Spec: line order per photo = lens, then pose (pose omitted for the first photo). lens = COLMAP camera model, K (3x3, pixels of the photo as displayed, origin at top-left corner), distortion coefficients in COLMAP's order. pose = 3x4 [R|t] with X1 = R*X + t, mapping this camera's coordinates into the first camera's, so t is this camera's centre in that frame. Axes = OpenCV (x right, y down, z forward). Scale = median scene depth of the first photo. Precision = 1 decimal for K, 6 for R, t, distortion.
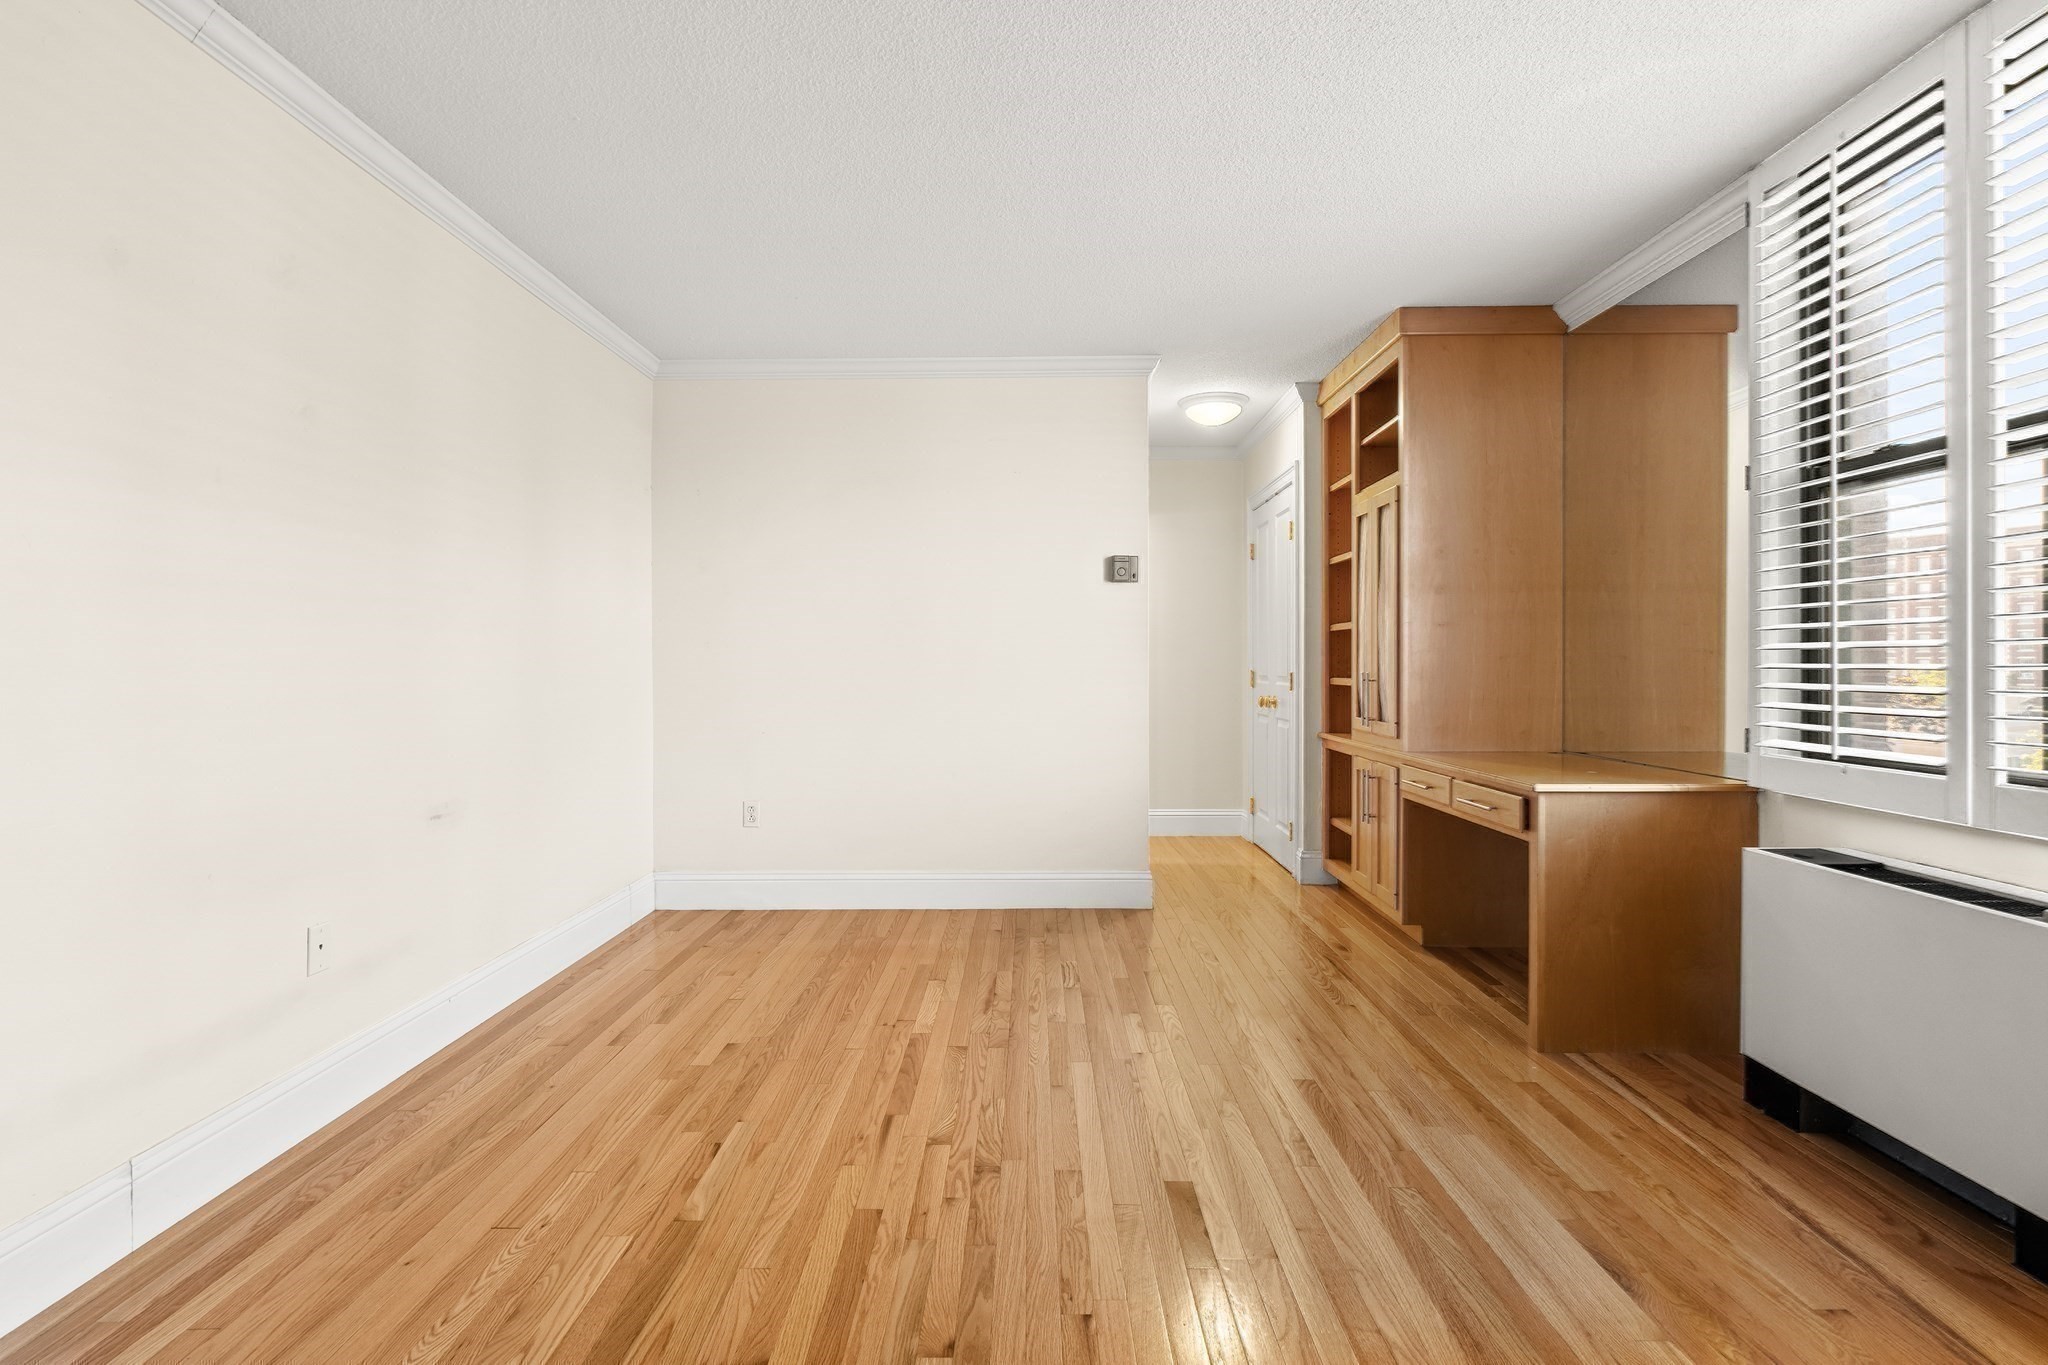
lens RADIAL K [[984.2, 0, 1024.8], [0, 984.2, 665.2], [0, 0, 1]] dist [-0.002199, 0.000309]
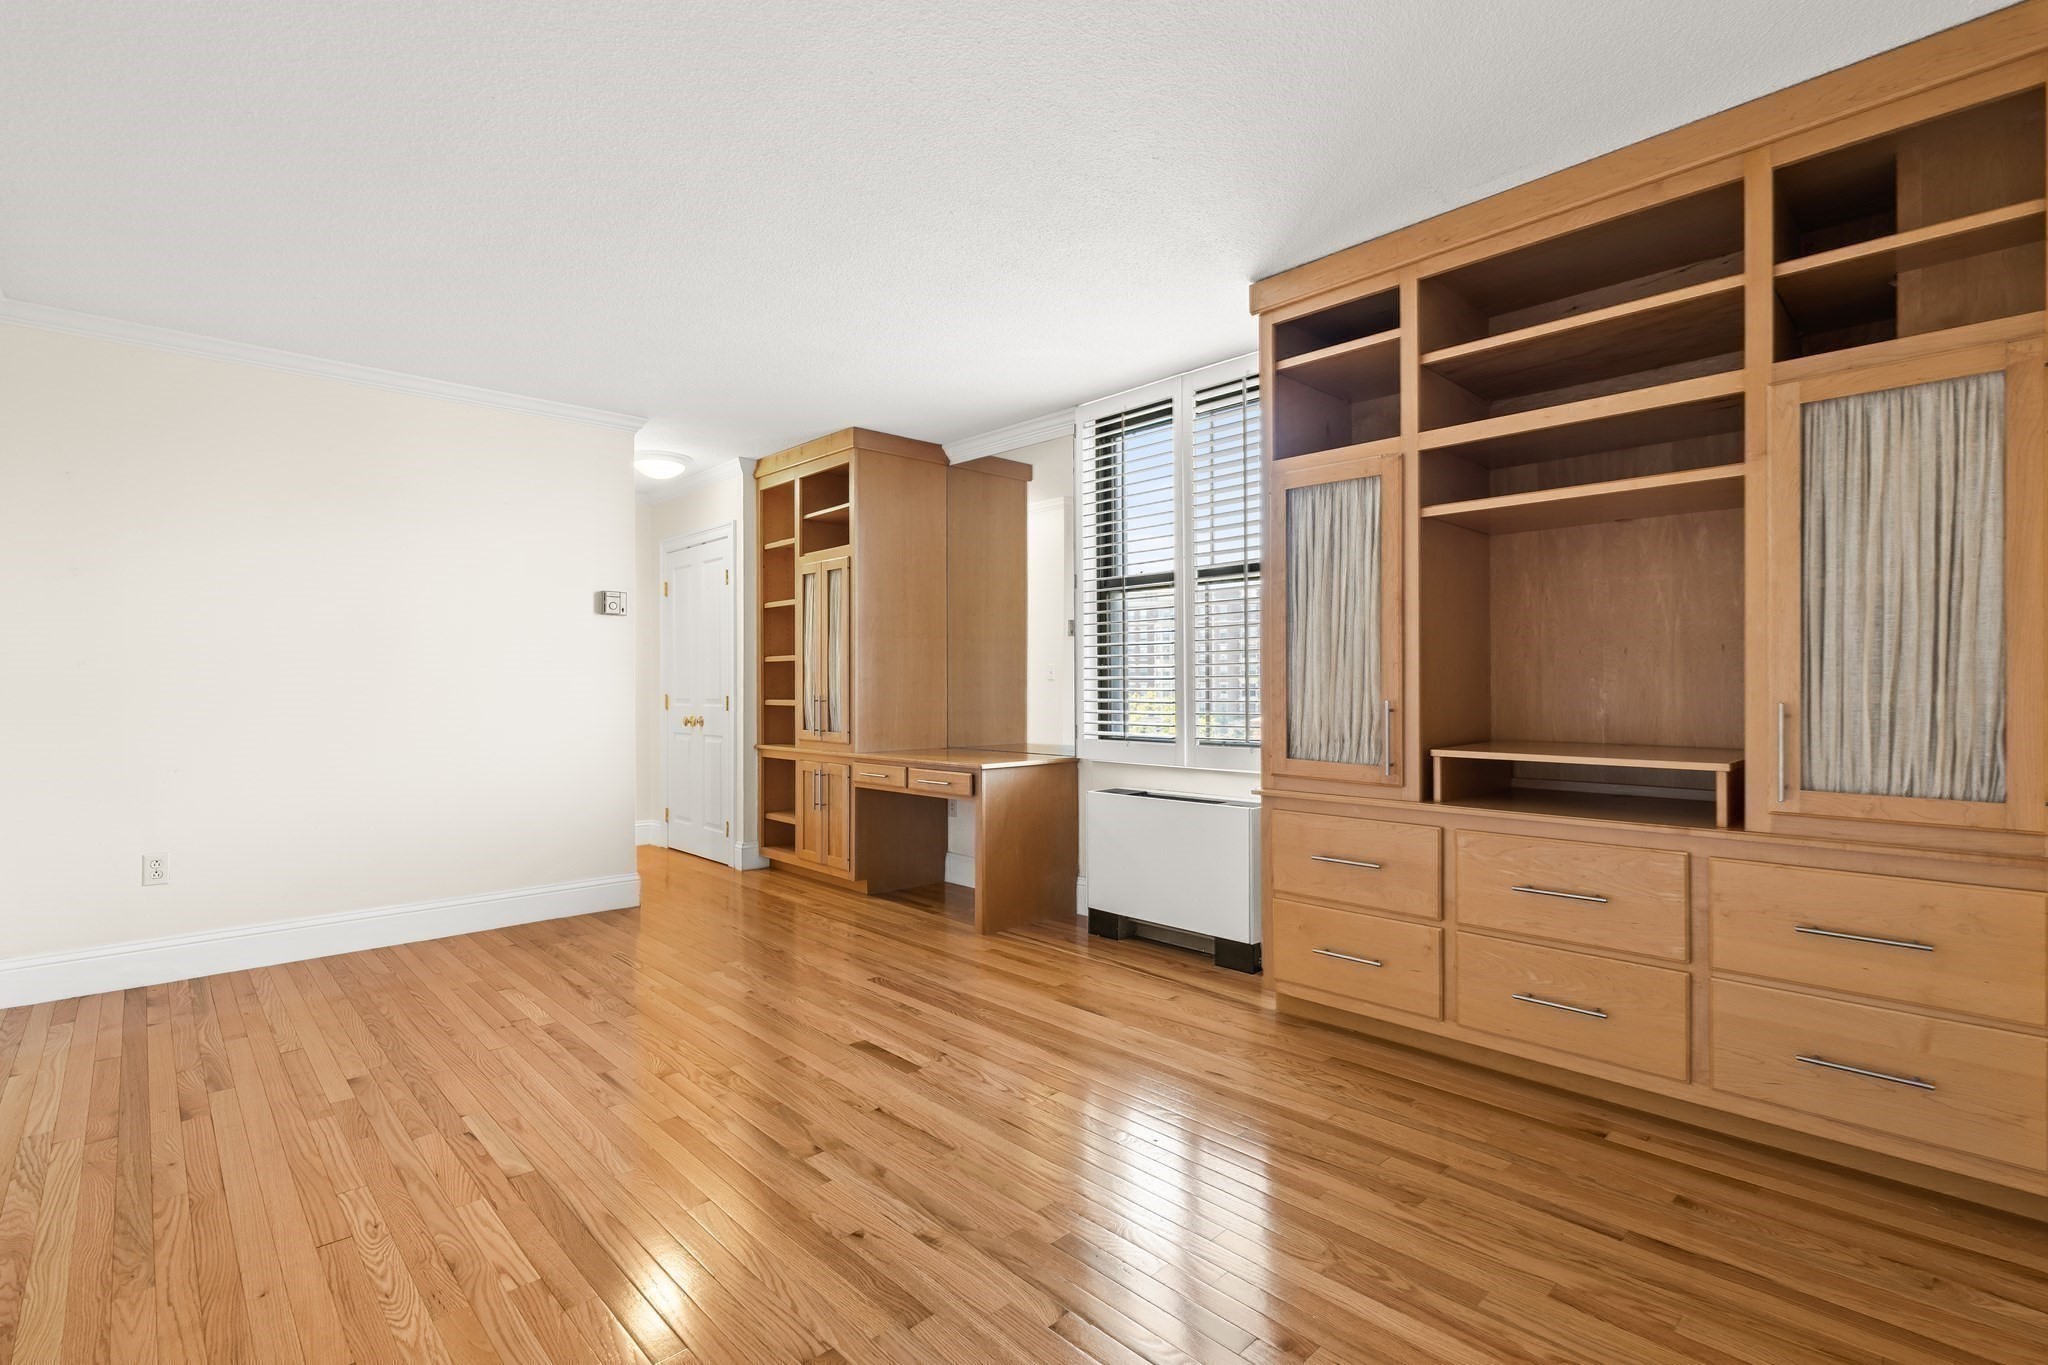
lens RADIAL K [[946.8, 0, 1028.4], [0, 946.8, 663.1], [0, 0, 1]] dist [-0.005452, 0.000416]
pose [[0.721870, 0.016420, 0.691834, -0.430748], [0.003207, 0.999628, -0.027072, 0.000293], [-0.692021, 0.021761, 0.721549, -0.135920]]
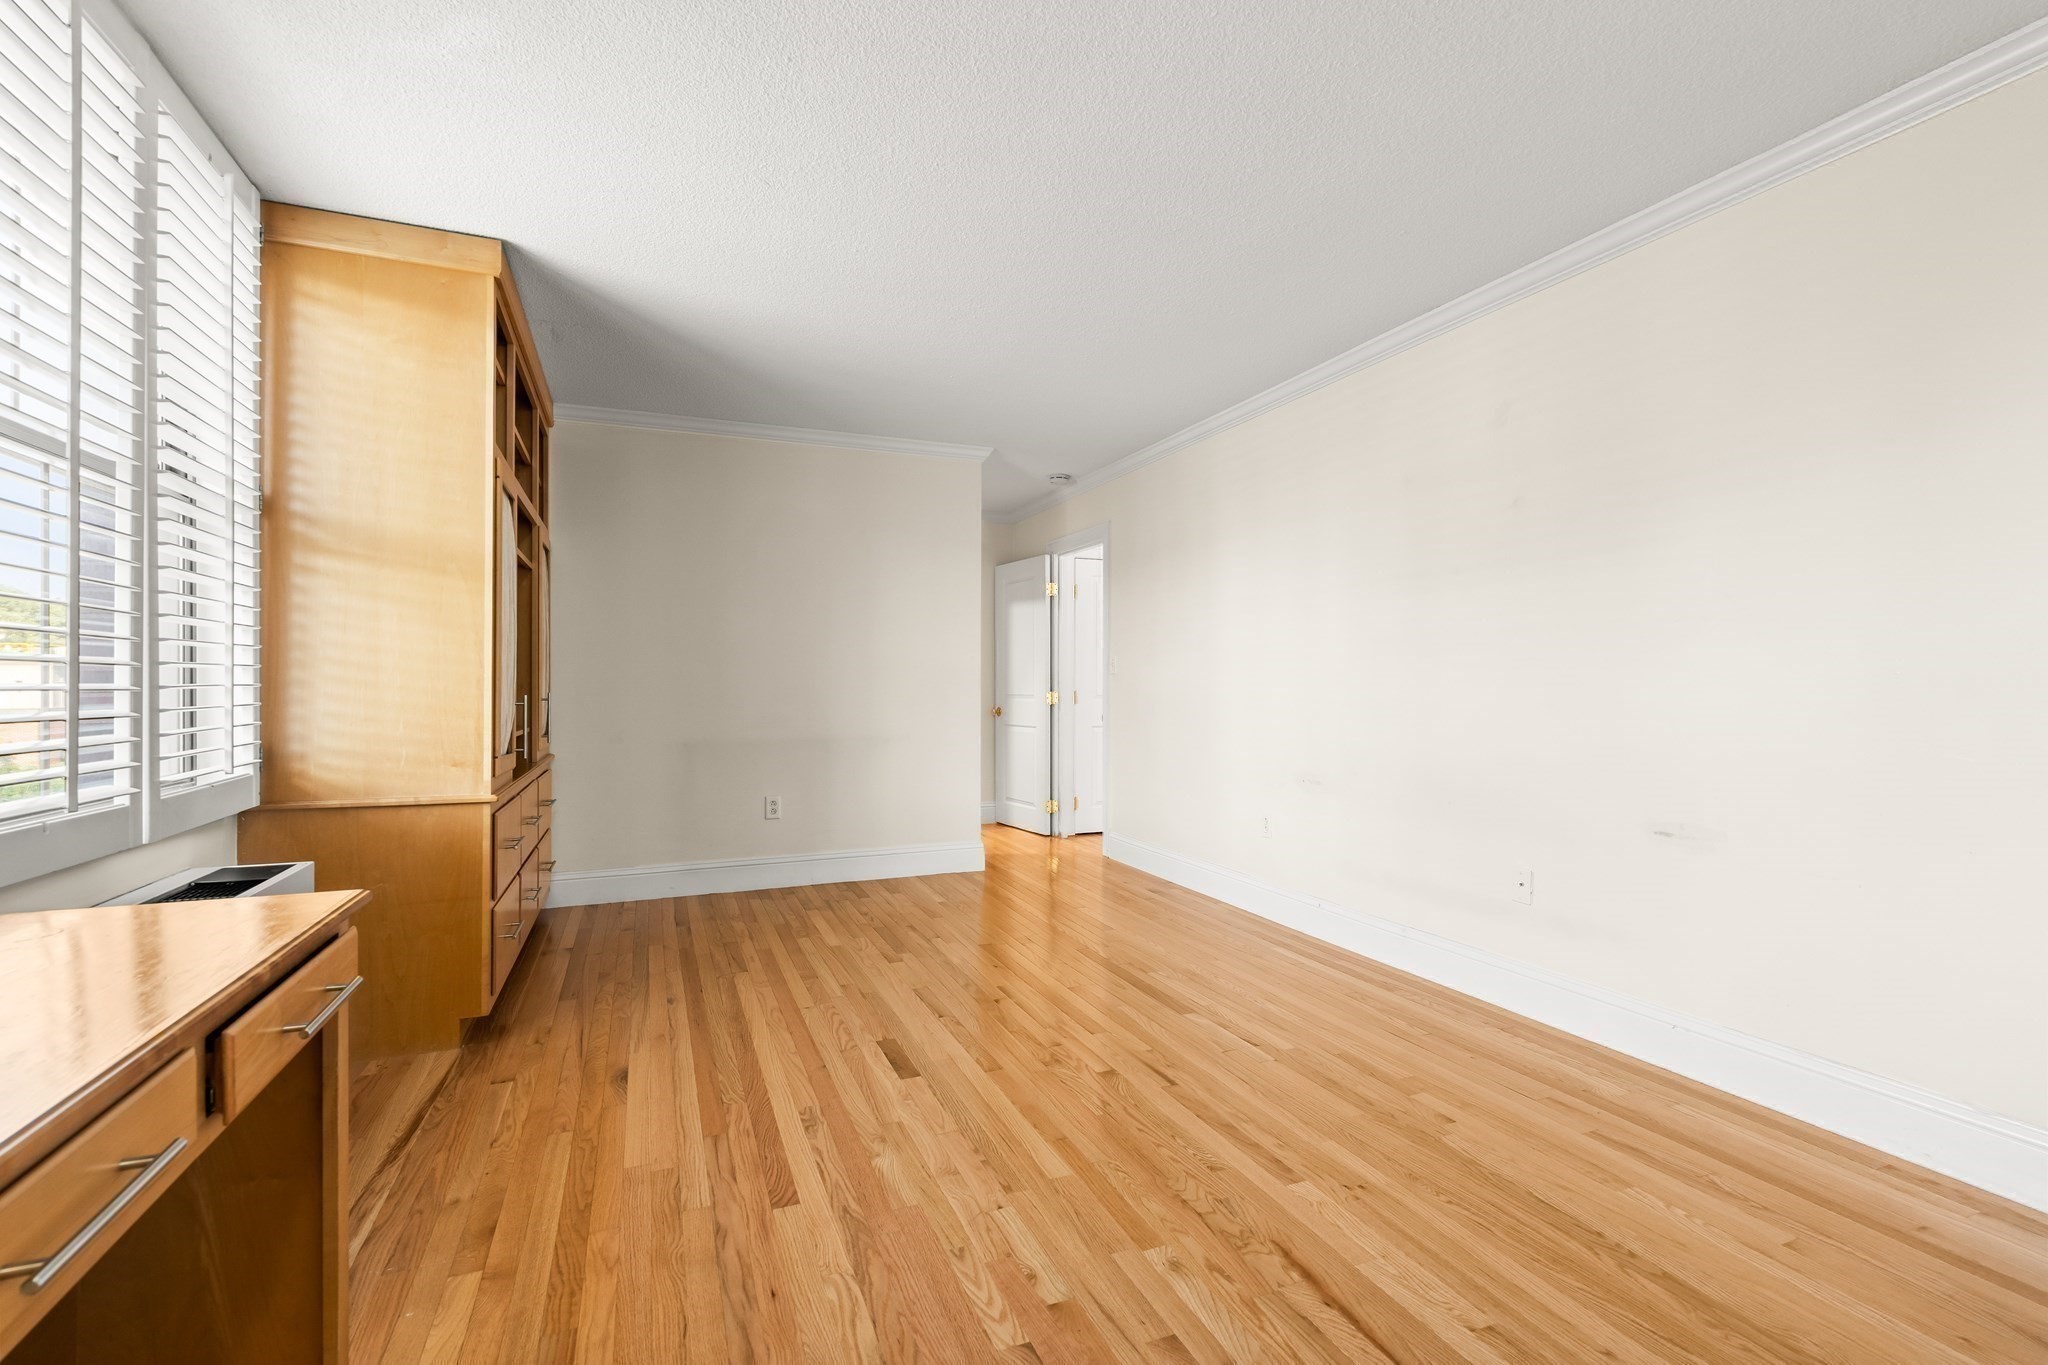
lens RADIAL K [[927.4, 0, 1028.4], [0, 927.4, 696.7], [0, 0, 1]] dist [-0.005827, 0.001035]
pose [[-0.922928, 0.008034, -0.384890, 0.324178], [0.002447, 0.999884, 0.015003, -0.000126], [0.384966, 0.012904, -0.922841, 1.472478]]
